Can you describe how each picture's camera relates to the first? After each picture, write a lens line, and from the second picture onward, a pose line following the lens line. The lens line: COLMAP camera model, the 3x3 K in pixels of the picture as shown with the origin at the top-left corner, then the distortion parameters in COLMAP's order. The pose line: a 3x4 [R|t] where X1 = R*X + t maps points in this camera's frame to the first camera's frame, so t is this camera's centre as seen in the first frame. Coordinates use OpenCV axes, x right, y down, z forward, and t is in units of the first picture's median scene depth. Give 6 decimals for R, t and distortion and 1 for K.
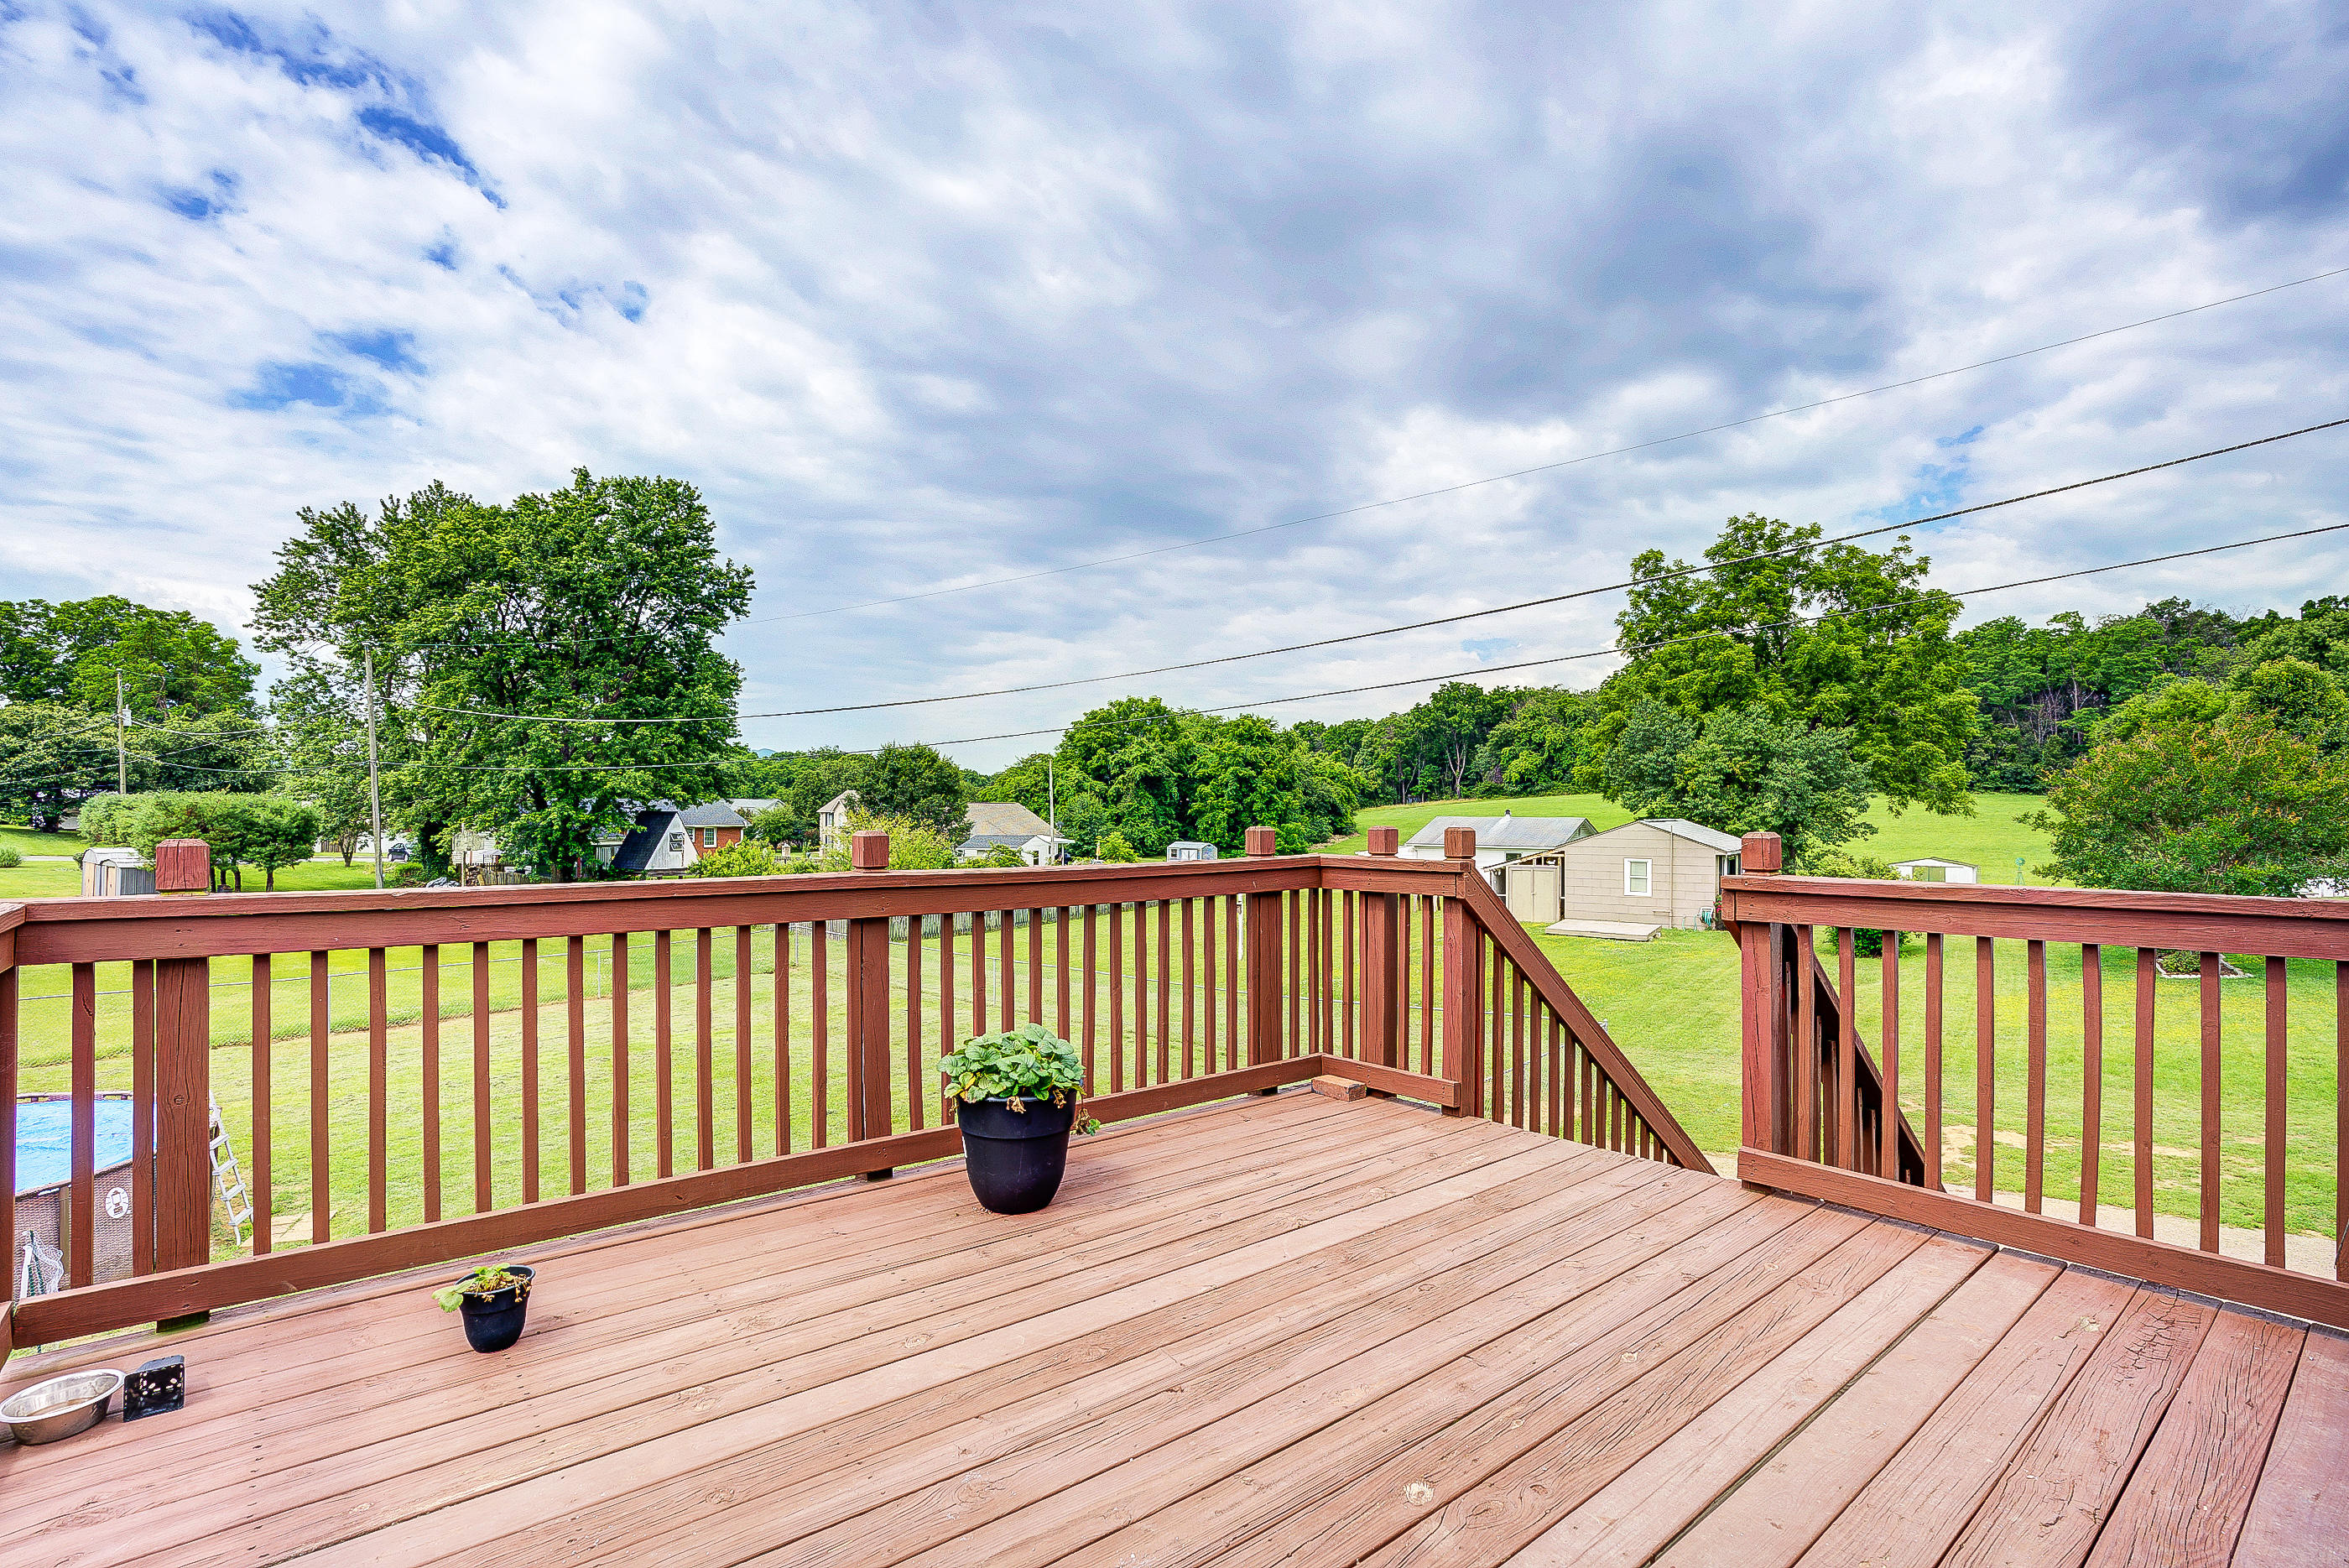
lens RADIAL K [[1120.7, 0, 1174.5], [0, 1120.7, 784.0], [0, 0, 1]] dist [-0.057613, 0.022748]
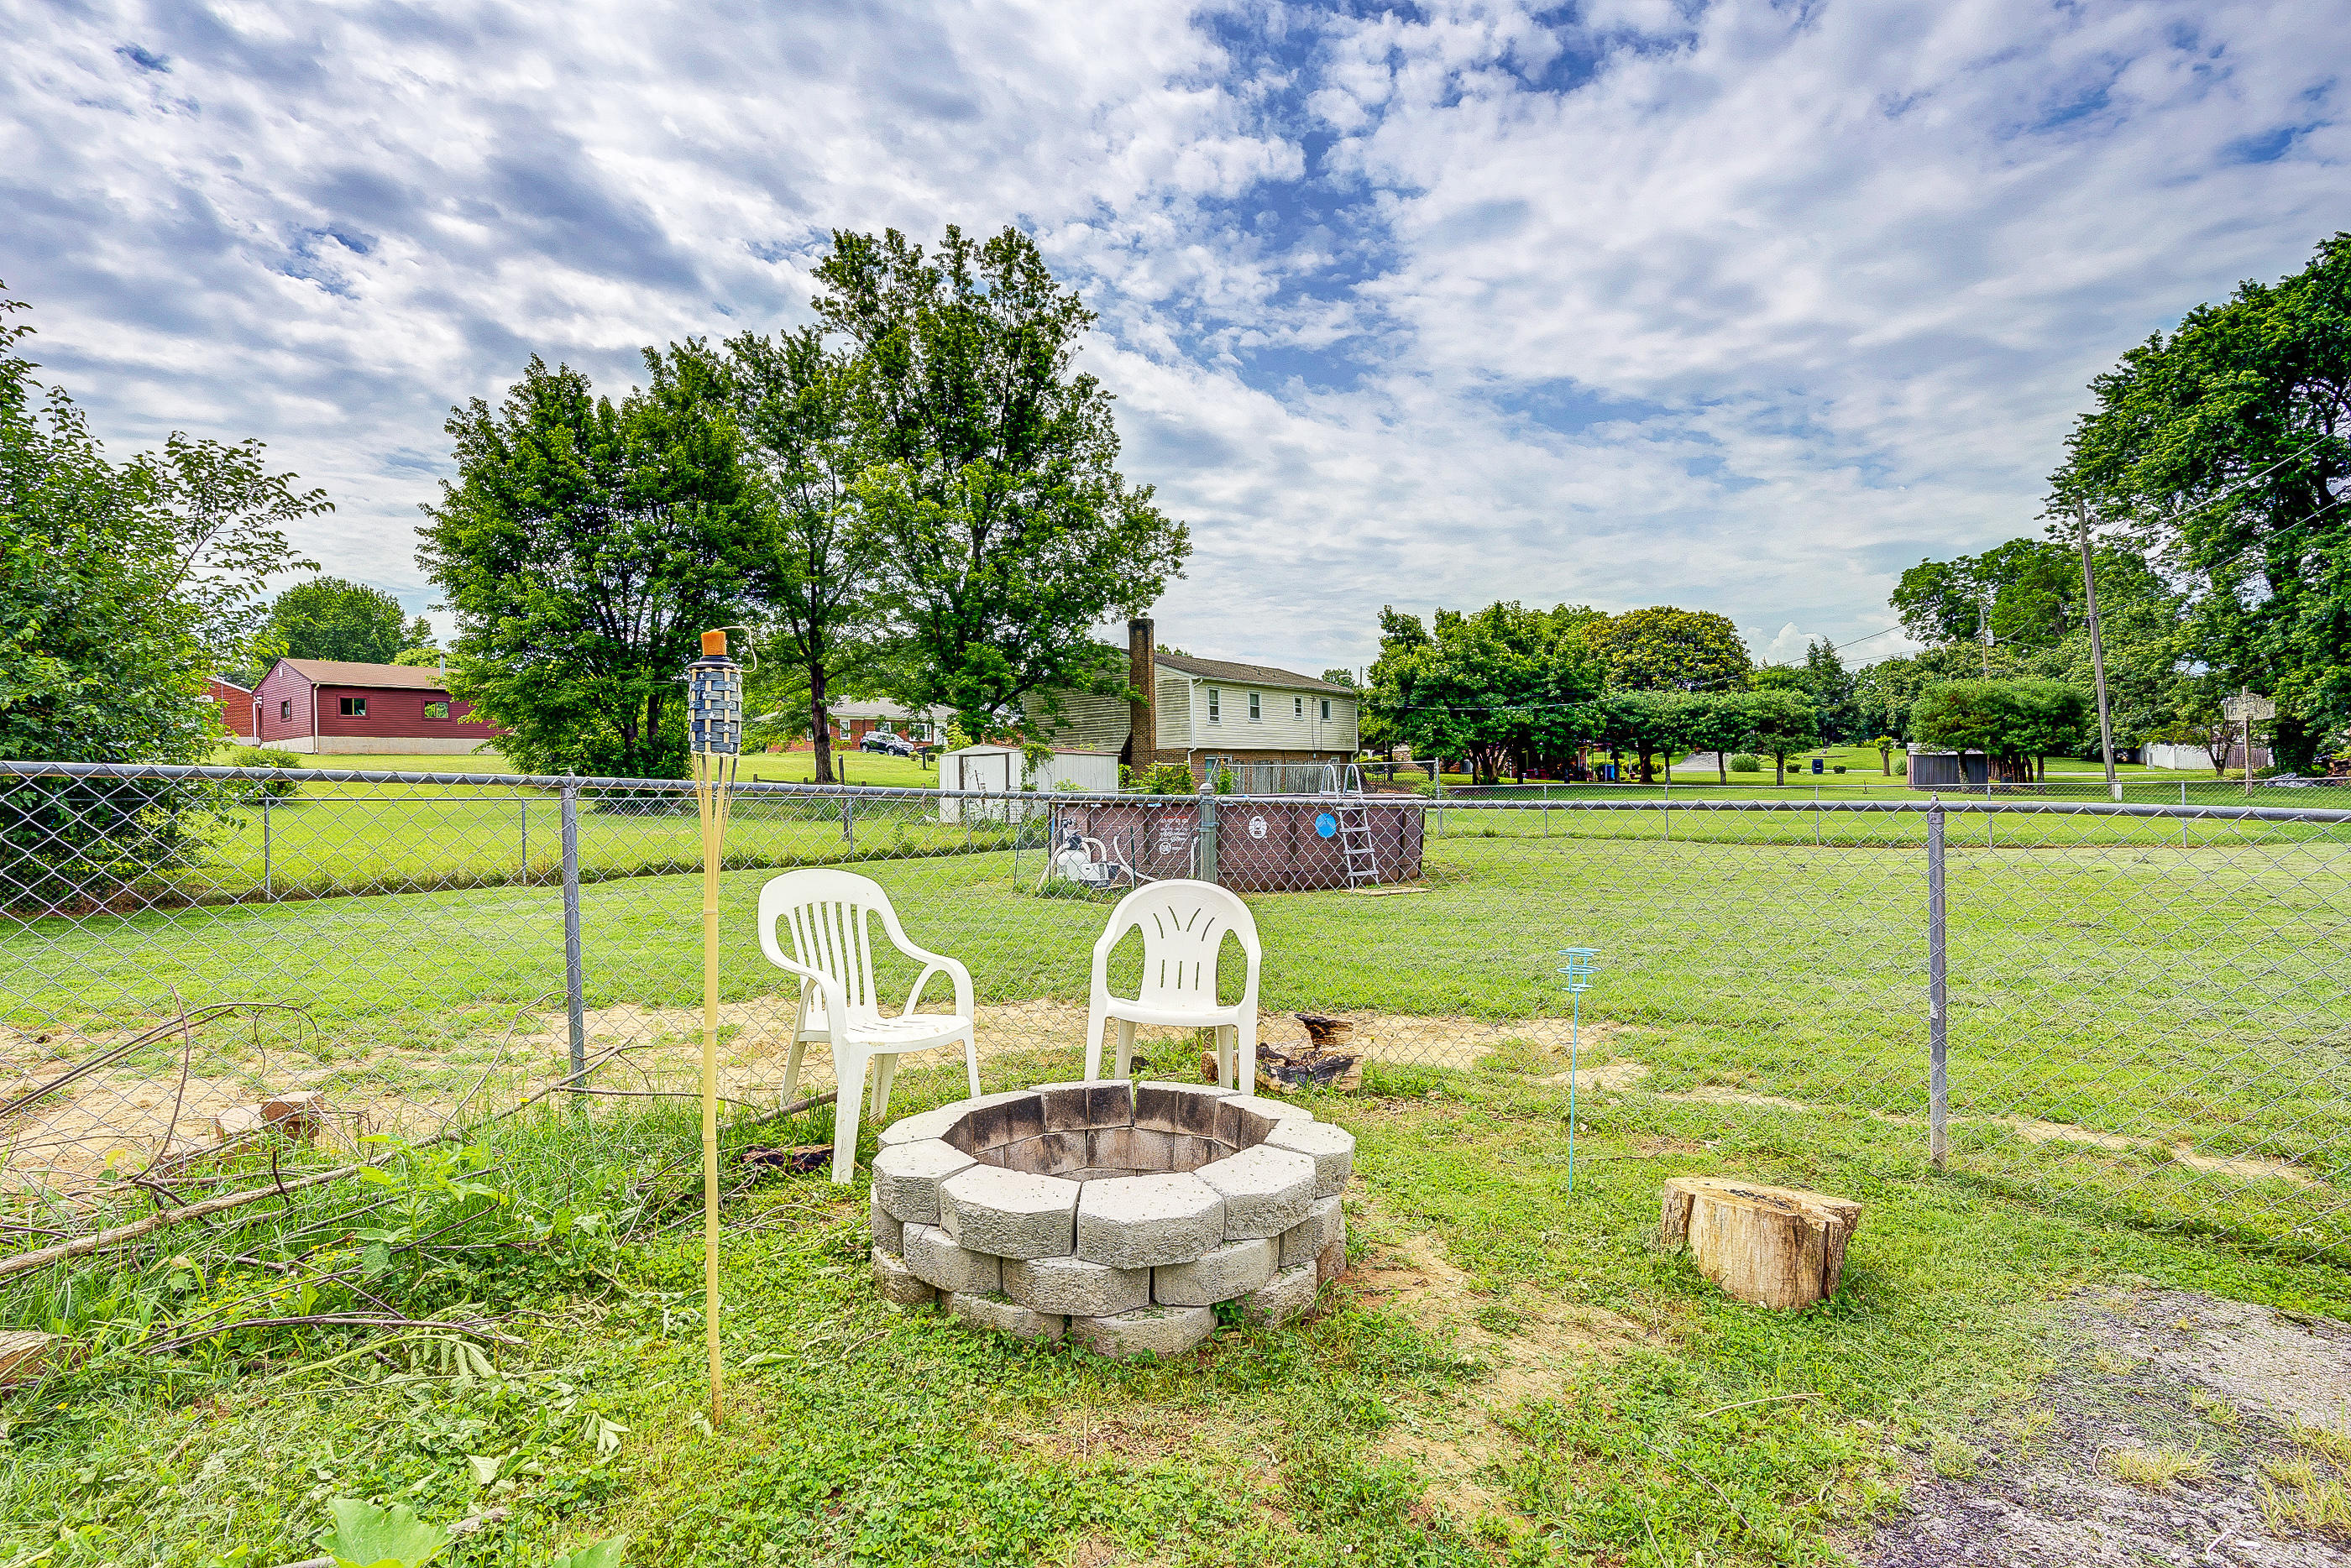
lens RADIAL K [[1117.7, 0, 1178.1], [0, 1117.7, 790.9], [0, 0, 1]] dist [-0.094046, 0.043243]
pose [[0.041276, -0.006994, -0.999123, 0.066054], [0.047204, 0.998873, -0.005043, 0.066602], [0.998032, -0.046954, 0.041559, 0.170231]]
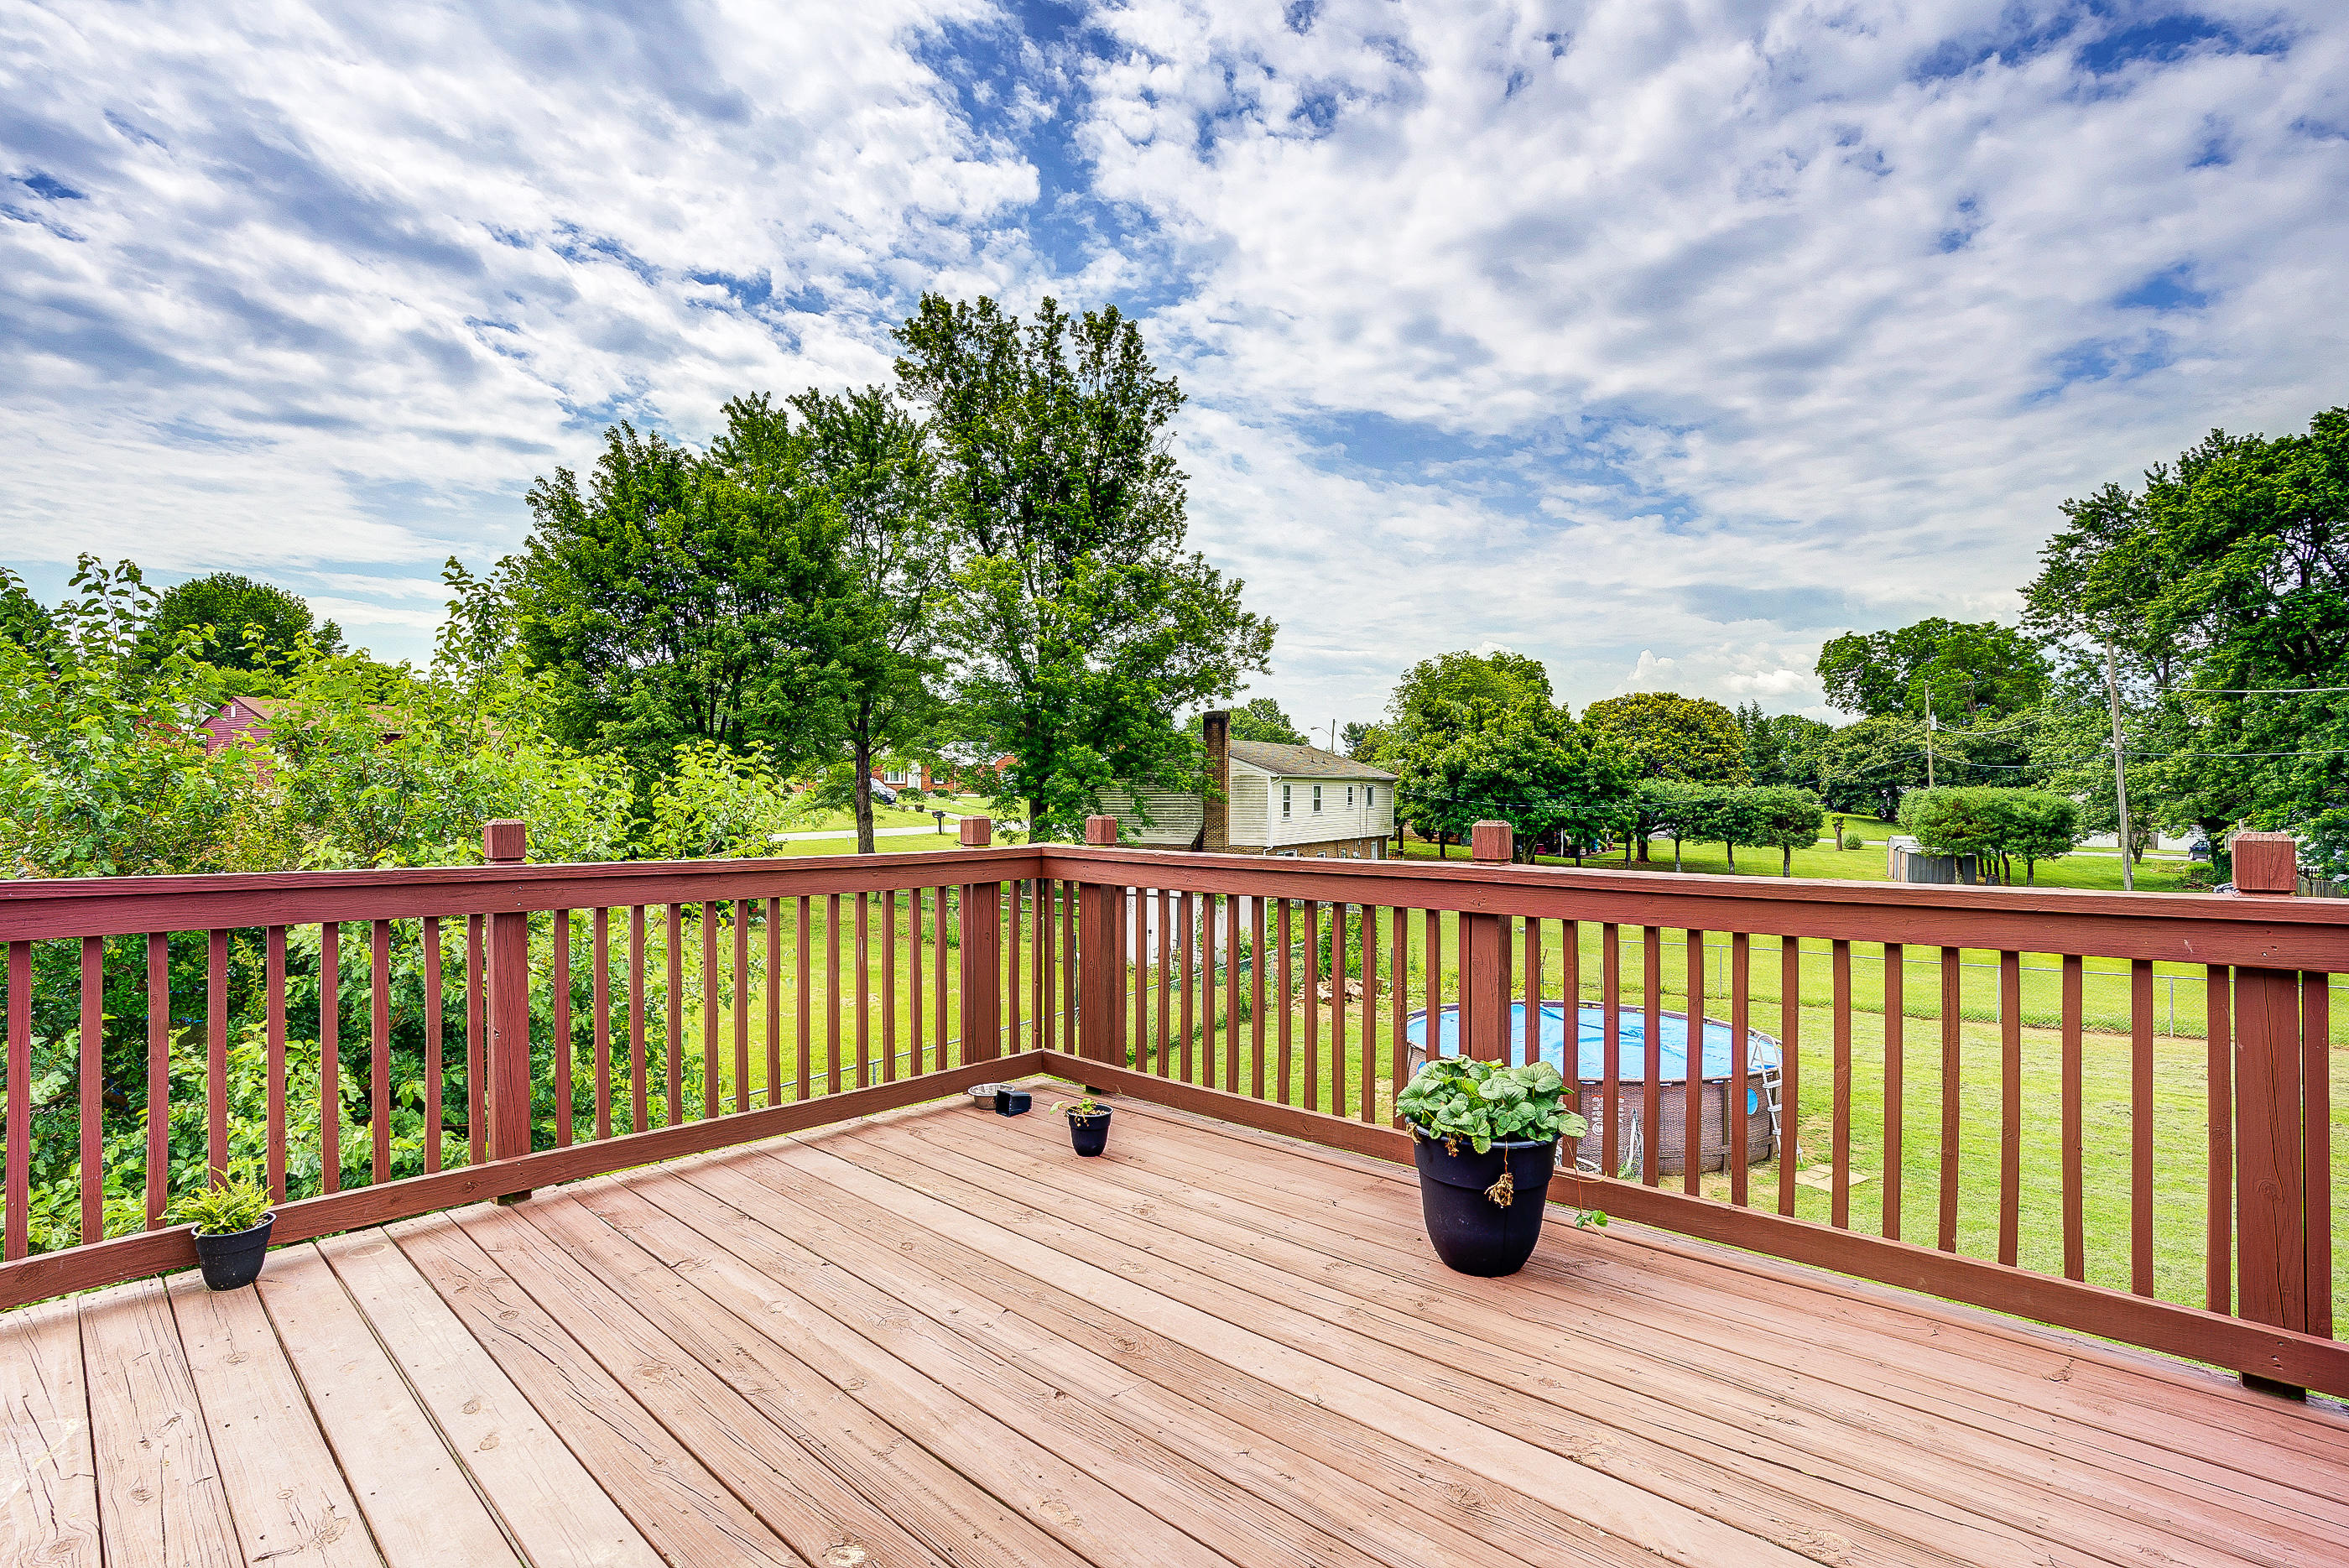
lens RADIAL K [[1117.0, 0, 1177.1], [0, 1117.0, 790.9], [0, 0, 1]] dist [-0.094046, 0.043243]
pose [[0.152439, -0.008237, -0.988279, 0.038592], [0.019380, 0.999798, -0.005344, 0.001464], [0.988123, -0.018339, 0.152568, 0.041703]]
